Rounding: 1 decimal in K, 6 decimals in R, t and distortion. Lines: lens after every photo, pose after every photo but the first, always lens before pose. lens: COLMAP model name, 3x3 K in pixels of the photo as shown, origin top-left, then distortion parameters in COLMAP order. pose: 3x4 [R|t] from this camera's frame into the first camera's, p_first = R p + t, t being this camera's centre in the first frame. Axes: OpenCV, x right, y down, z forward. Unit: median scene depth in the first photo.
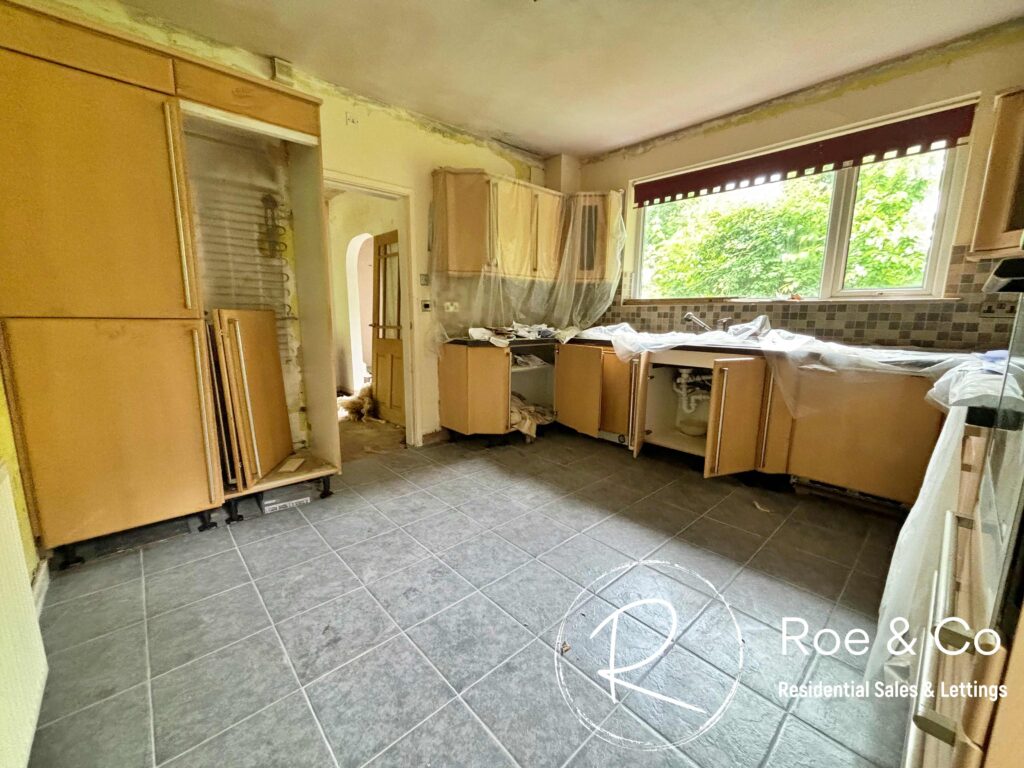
lens RADIAL K [[412.3, 0, 512.7], [0, 412.3, 383.5], [0, 0, 1]] dist [-0.003260, -0.000263]
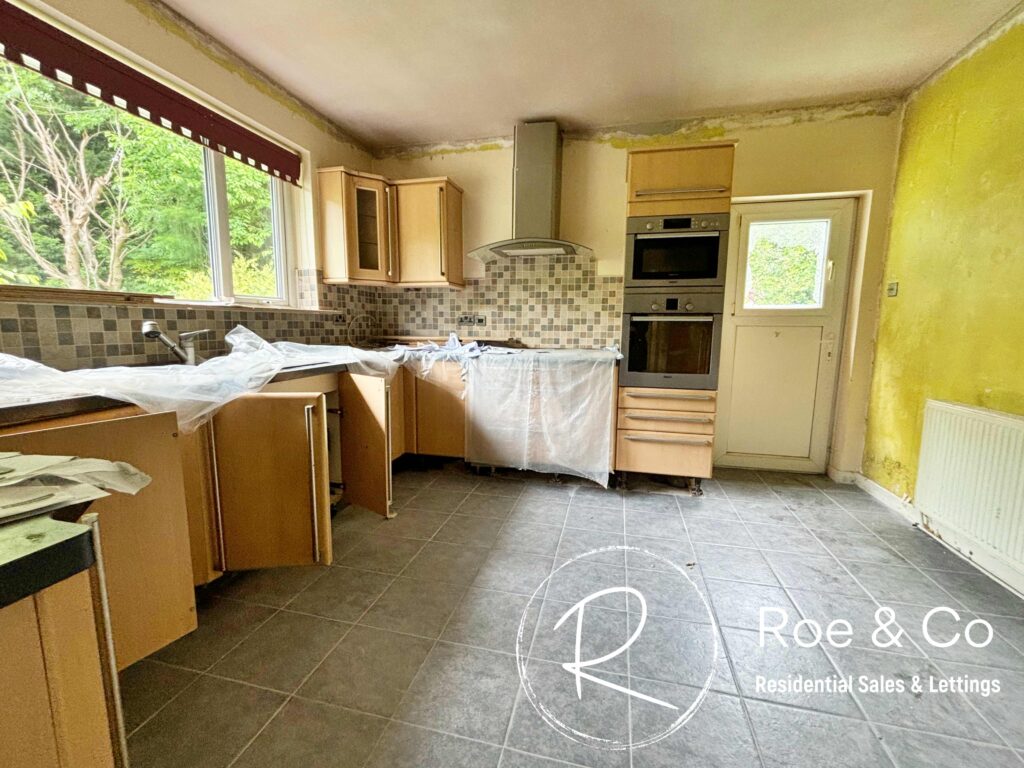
lens RADIAL K [[412.3, 0, 520.4], [0, 412.3, 381.5], [0, 0, 1]] dist [-0.003260, -0.000263]
pose [[-0.543299, -0.135010, 0.828613, -0.334752], [0.116026, 0.965439, 0.233379, -0.196486], [-0.831483, 0.222935, -0.508857, 1.055091]]
